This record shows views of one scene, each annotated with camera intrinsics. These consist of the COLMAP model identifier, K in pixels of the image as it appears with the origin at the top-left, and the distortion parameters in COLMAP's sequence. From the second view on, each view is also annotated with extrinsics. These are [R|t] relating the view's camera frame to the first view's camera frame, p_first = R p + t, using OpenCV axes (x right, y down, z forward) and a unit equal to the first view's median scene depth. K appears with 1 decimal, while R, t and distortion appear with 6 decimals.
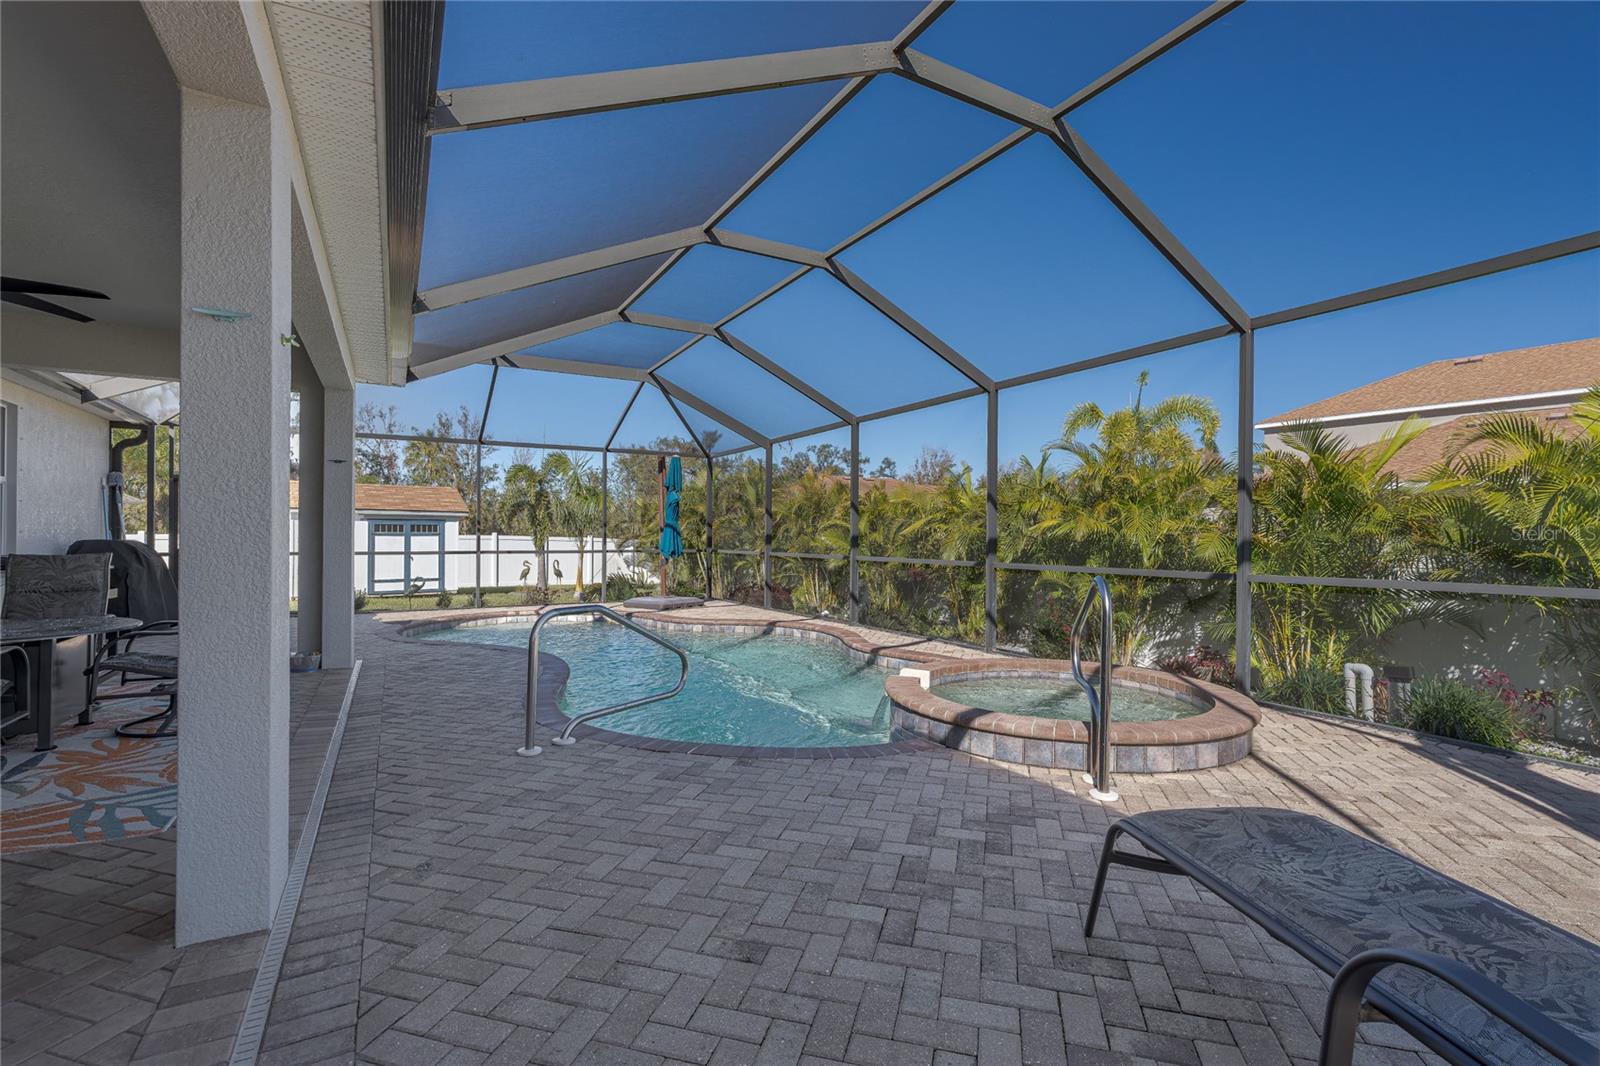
lens RADIAL K [[724.7, 0, 800.0], [0, 724.7, 533.0], [0, 0, 1]] dist [-0.001872, 0.000040]
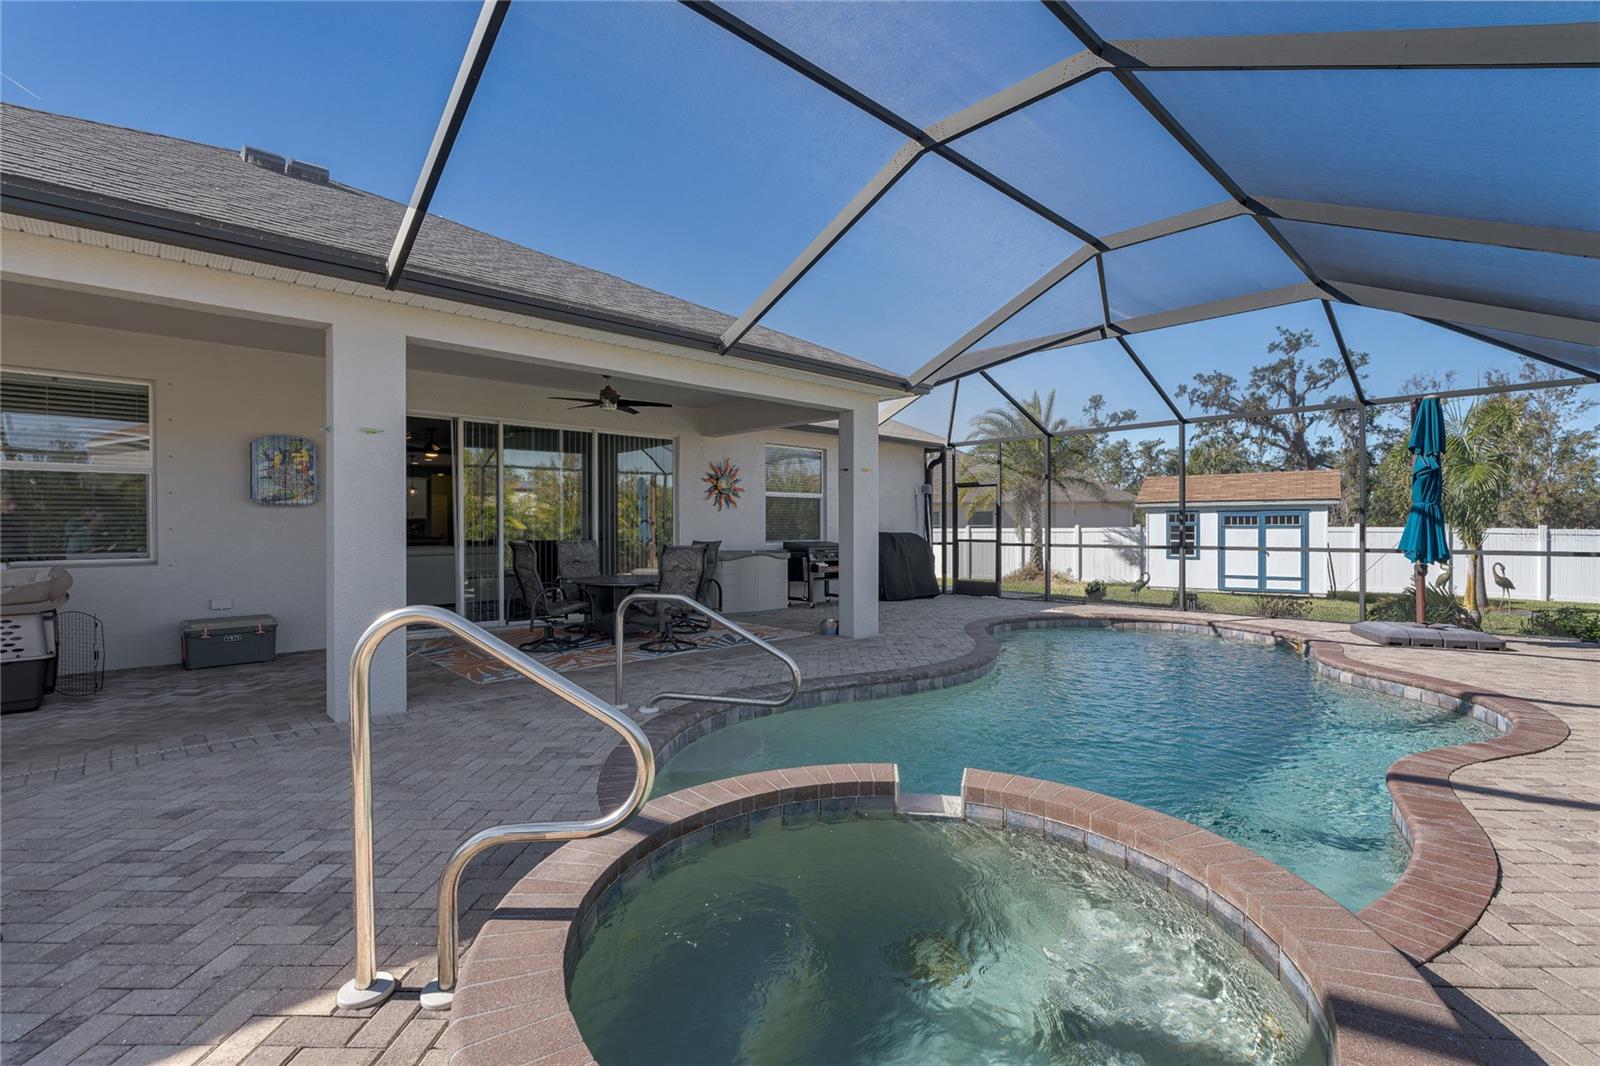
lens RADIAL K [[724.7, 0, 800.0], [0, 724.7, 533.0], [0, 0, 1]] dist [-0.001872, 0.000040]
pose [[0.229340, 0.002398, -0.973343, 0.207514], [0.007220, 0.999965, 0.004164, 0.001446], [0.973320, -0.007982, 0.229315, 0.239011]]
